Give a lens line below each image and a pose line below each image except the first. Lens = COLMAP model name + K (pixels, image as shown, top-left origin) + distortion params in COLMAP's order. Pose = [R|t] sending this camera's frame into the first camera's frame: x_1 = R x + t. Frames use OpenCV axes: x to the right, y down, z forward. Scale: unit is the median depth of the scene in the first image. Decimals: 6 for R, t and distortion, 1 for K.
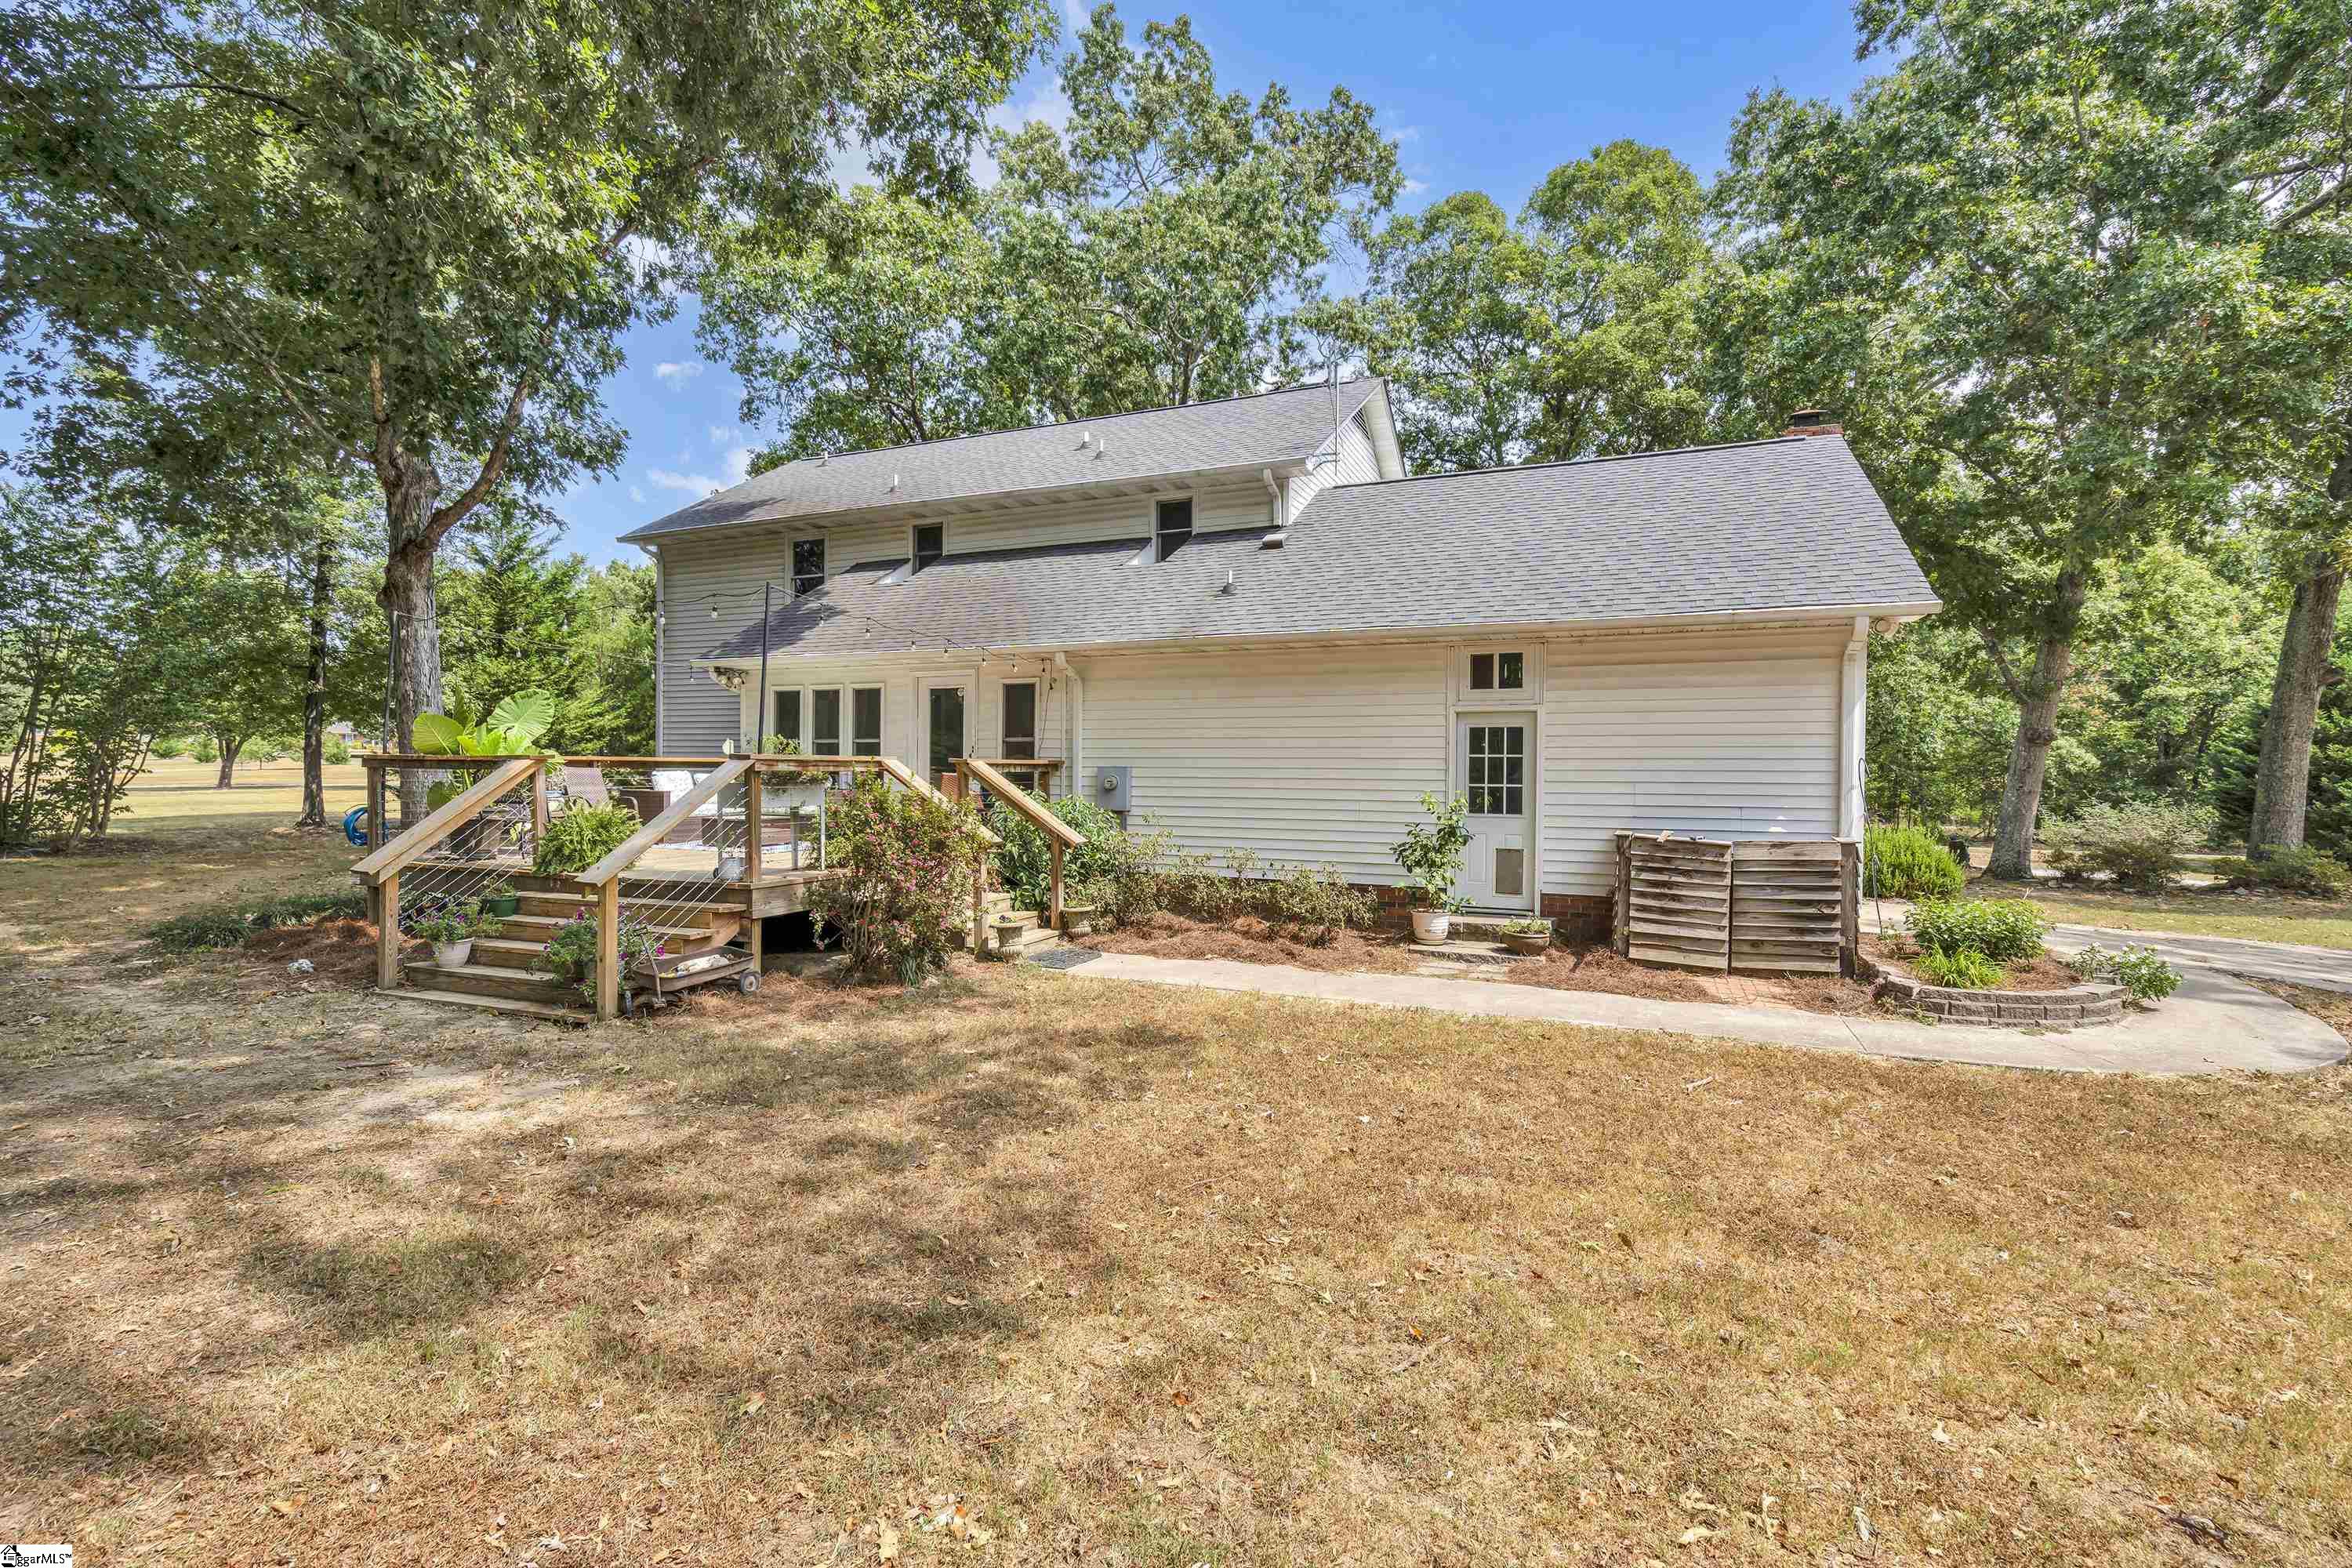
lens RADIAL K [[1076.1, 0, 1176.0], [0, 1076.1, 784.0], [0, 0, 1]] dist [0.001968, 0.000252]
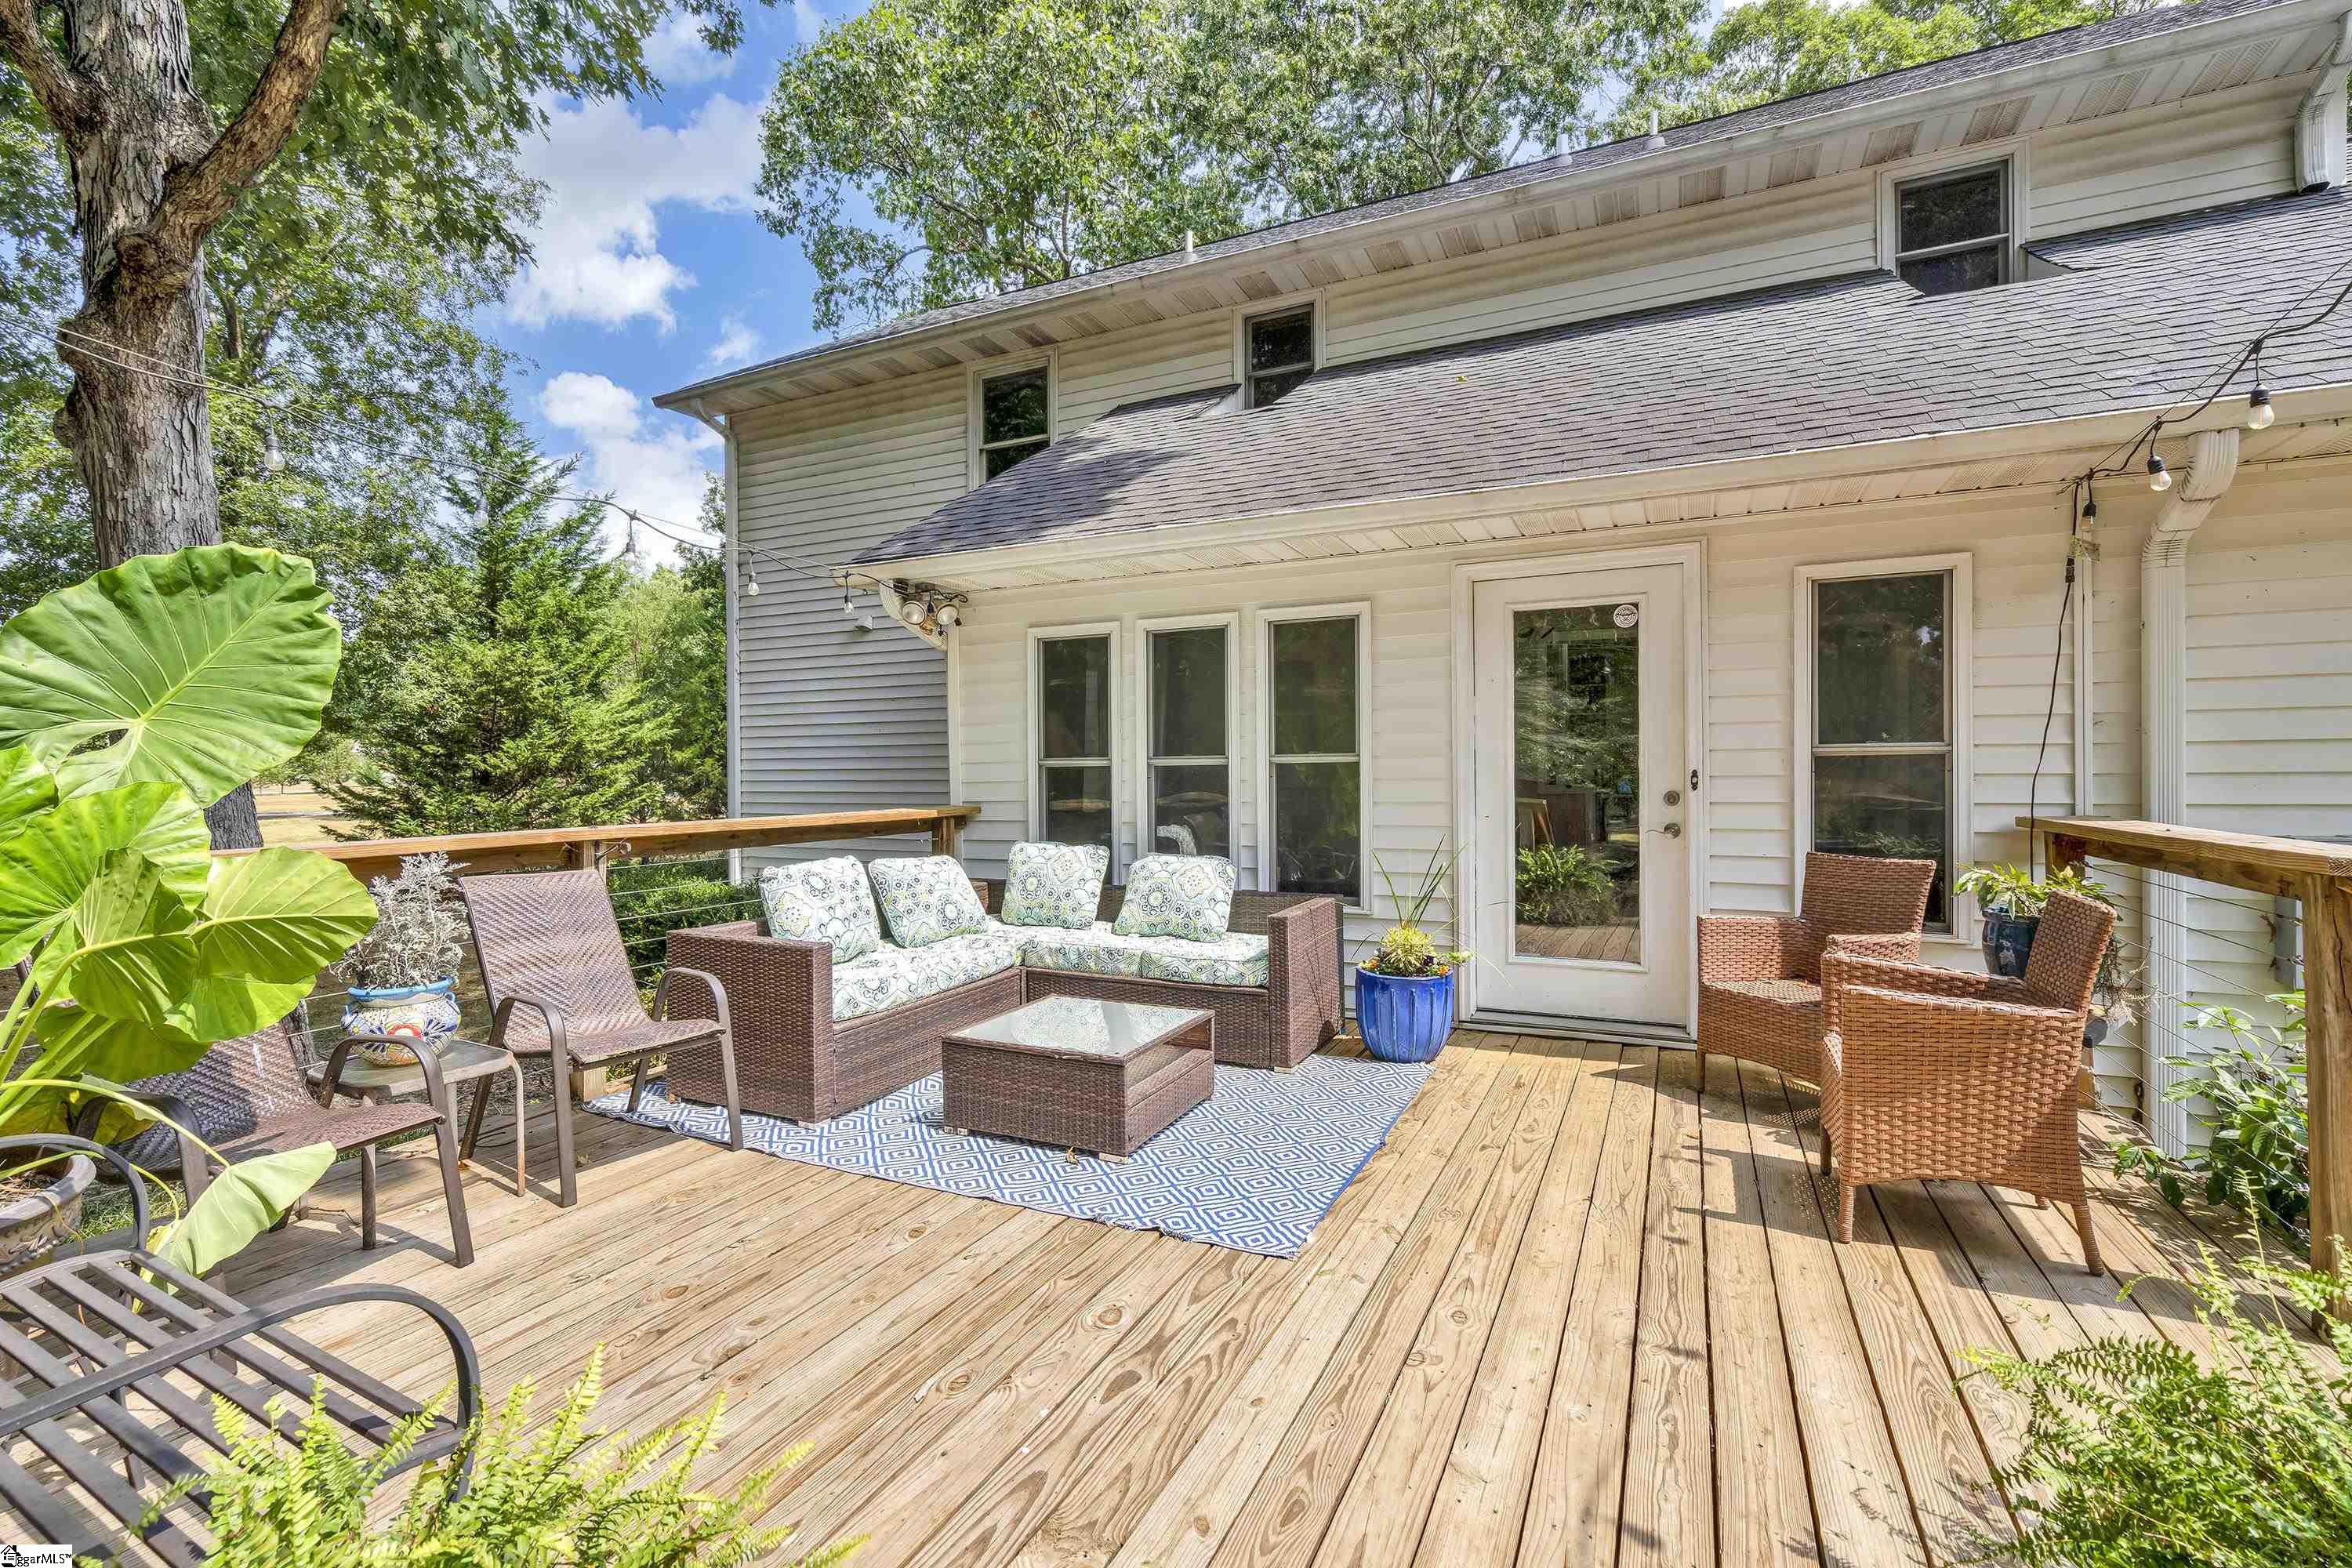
lens RADIAL K [[1052.6, 0, 1176.0], [0, 1052.6, 784.0], [0, 0, 1]] dist [0.000386, 0.000234]
pose [[0.999506, -0.018137, -0.025668, -0.287521], [0.018075, 0.999833, -0.002616, -0.027559], [0.025711, 0.002151, 0.999667, 0.557906]]
